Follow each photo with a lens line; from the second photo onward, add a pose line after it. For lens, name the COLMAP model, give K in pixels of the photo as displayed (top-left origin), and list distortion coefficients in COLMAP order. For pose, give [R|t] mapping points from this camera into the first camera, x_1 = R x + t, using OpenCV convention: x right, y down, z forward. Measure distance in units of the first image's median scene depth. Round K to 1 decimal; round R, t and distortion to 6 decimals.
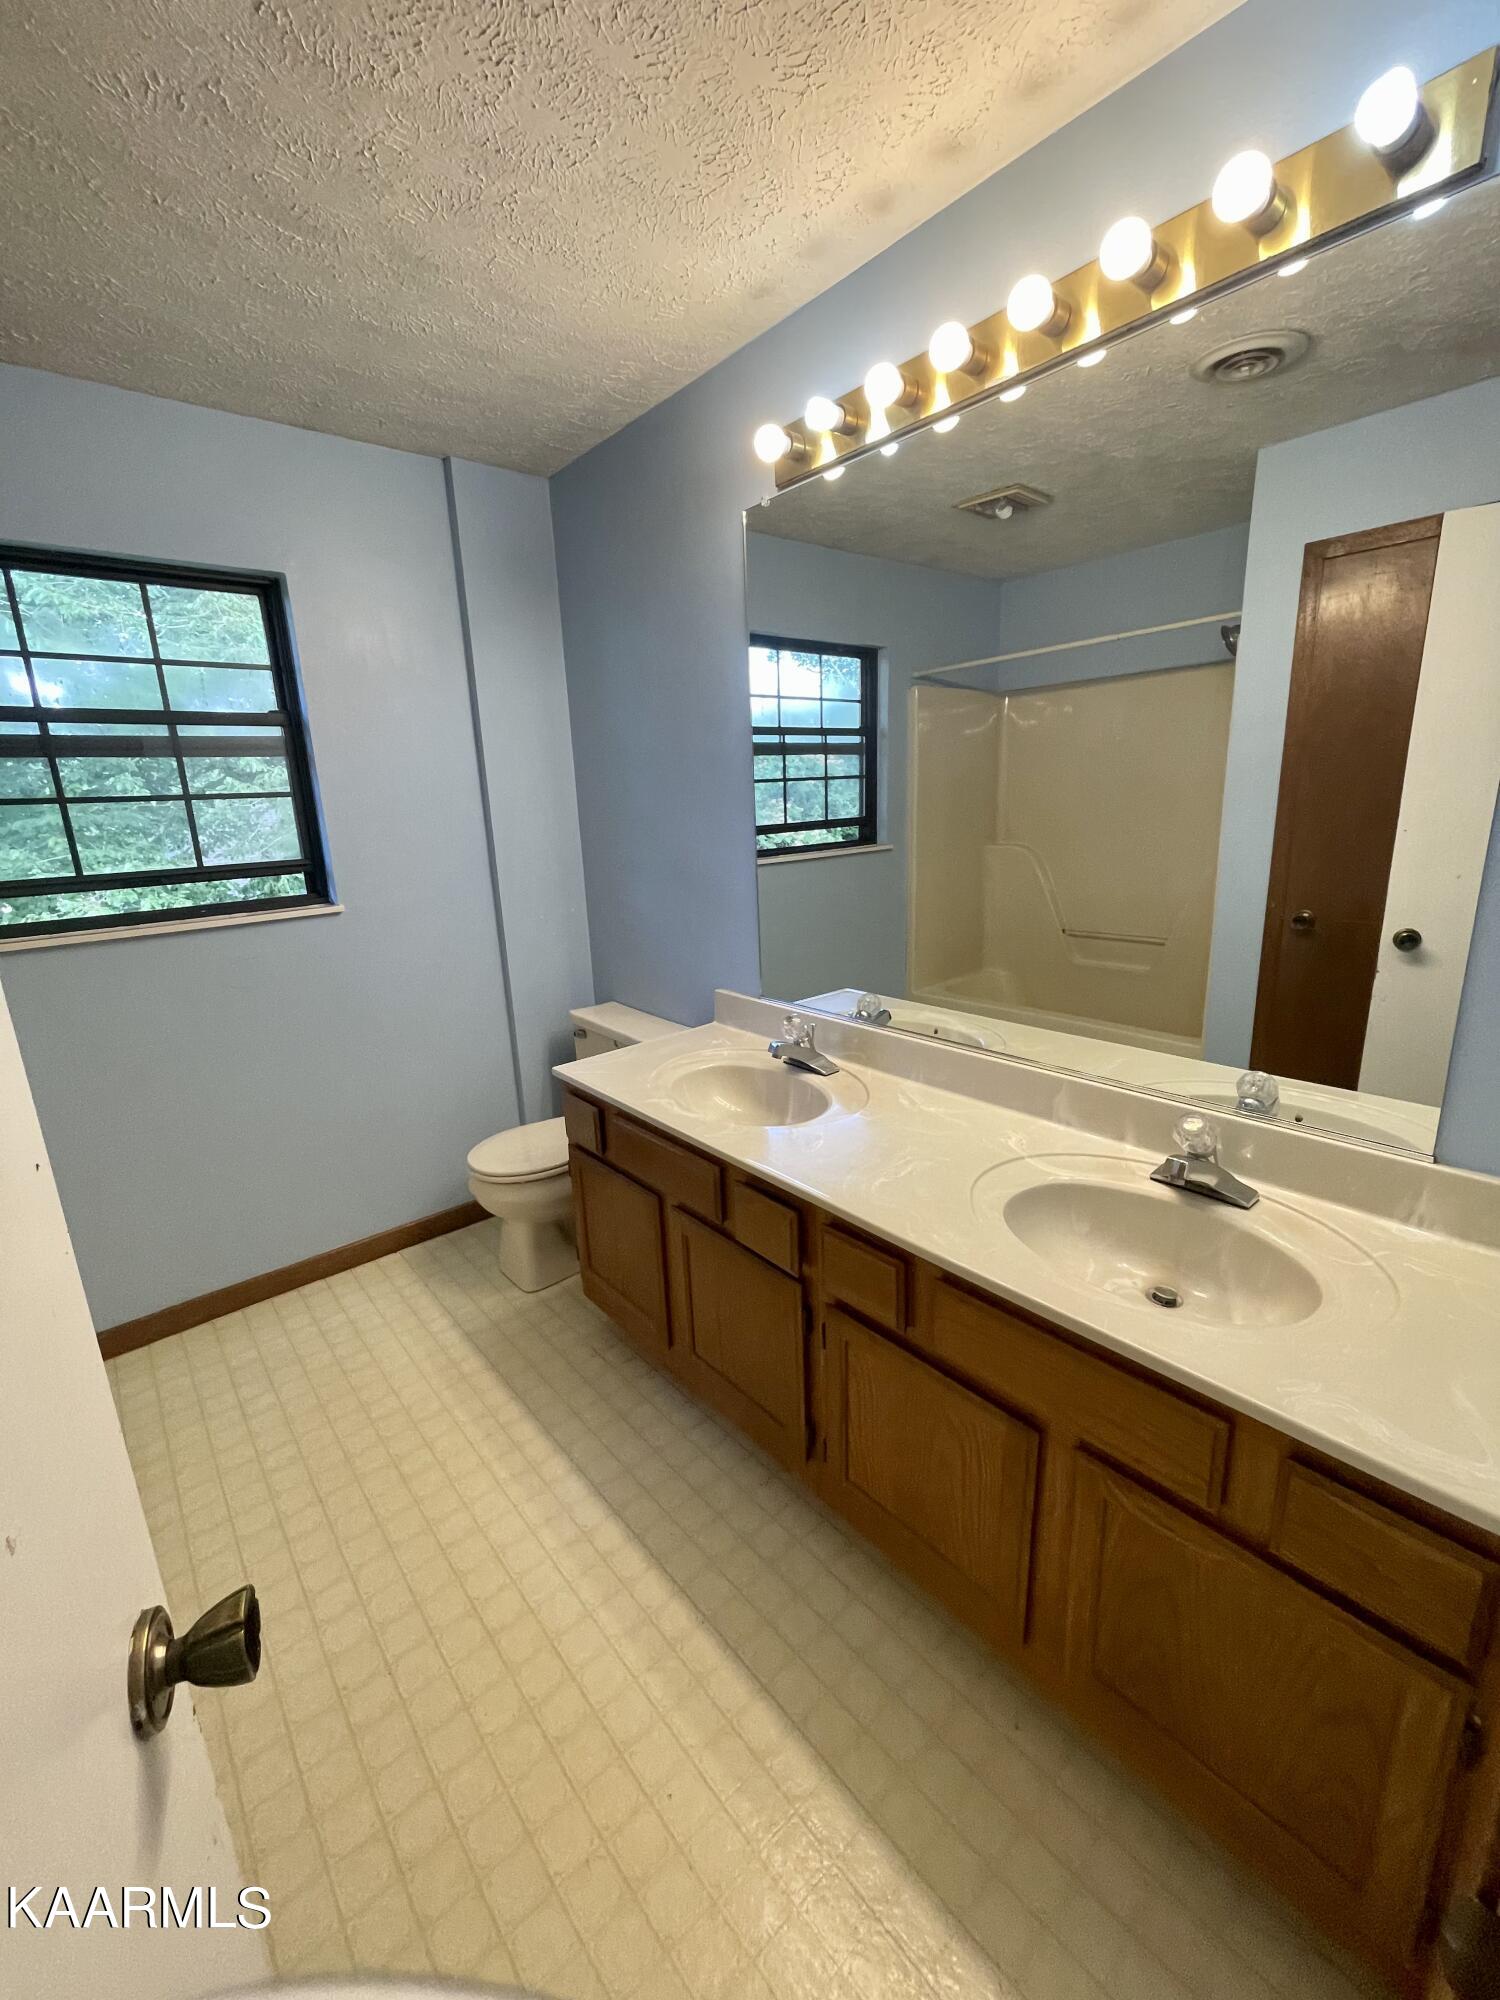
lens RADIAL K [[796.7, 0, 749.3], [0, 796.7, 998.9], [0, 0, 1]] dist [0.001219, 0.000033]
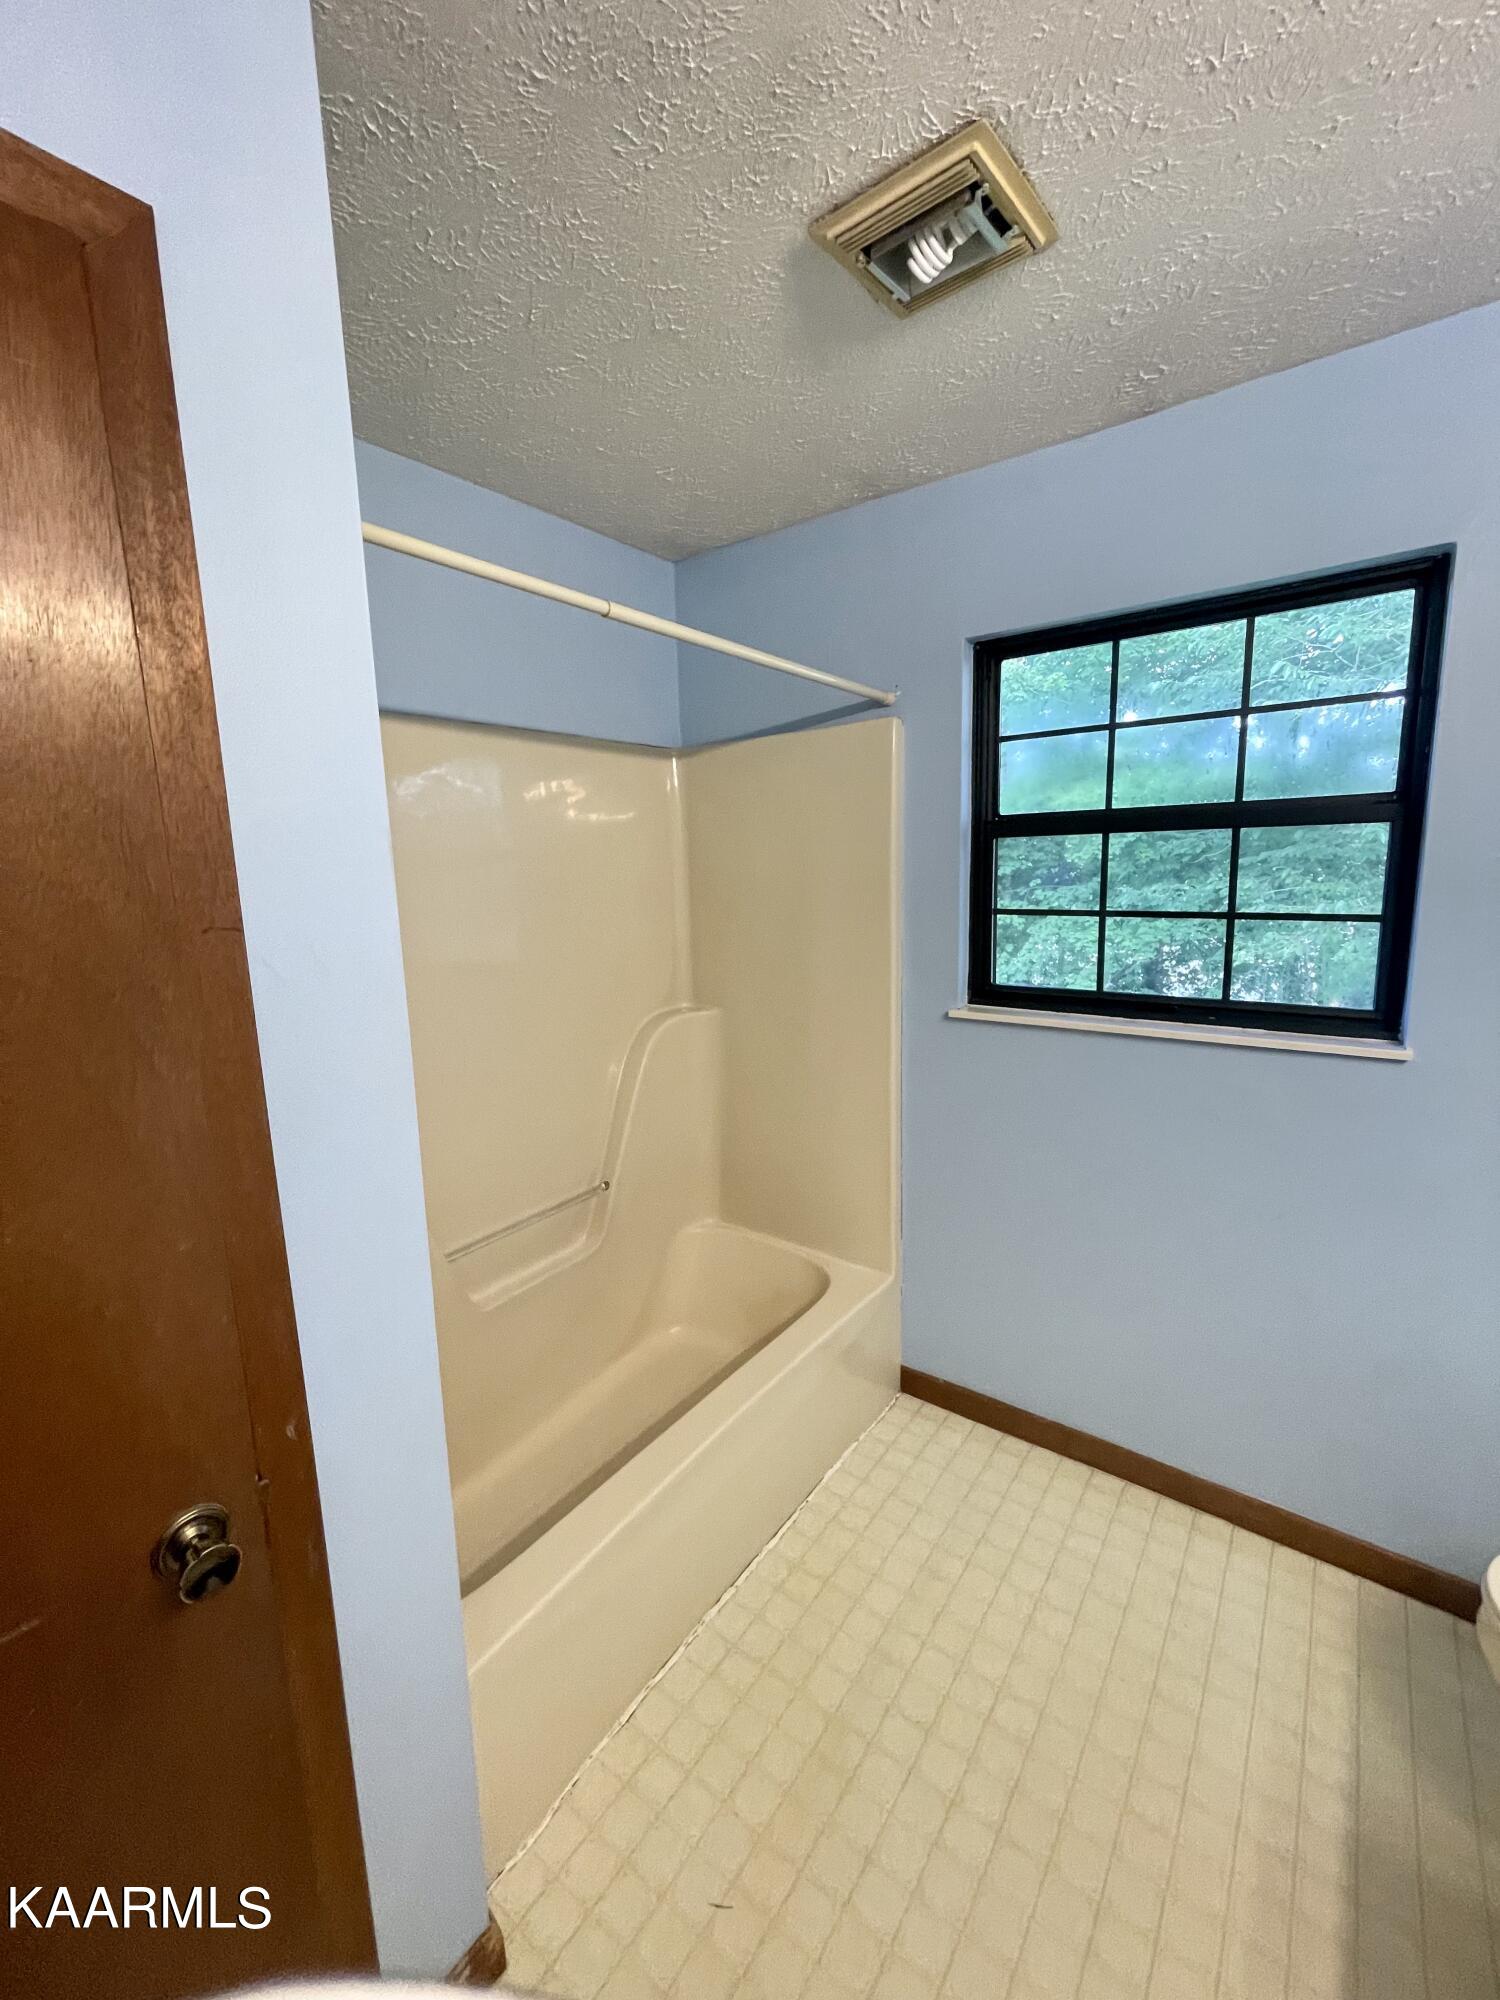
lens RADIAL K [[796.7, 0, 745.0], [0, 796.7, 1000.0], [0, 0, 1]] dist [0.001219, 0.000033]
pose [[0.198153, 0.208551, -0.957728, -0.021112], [-0.219283, 0.961769, 0.164062, -0.147644], [0.955327, 0.177504, 0.236309, 0.338203]]
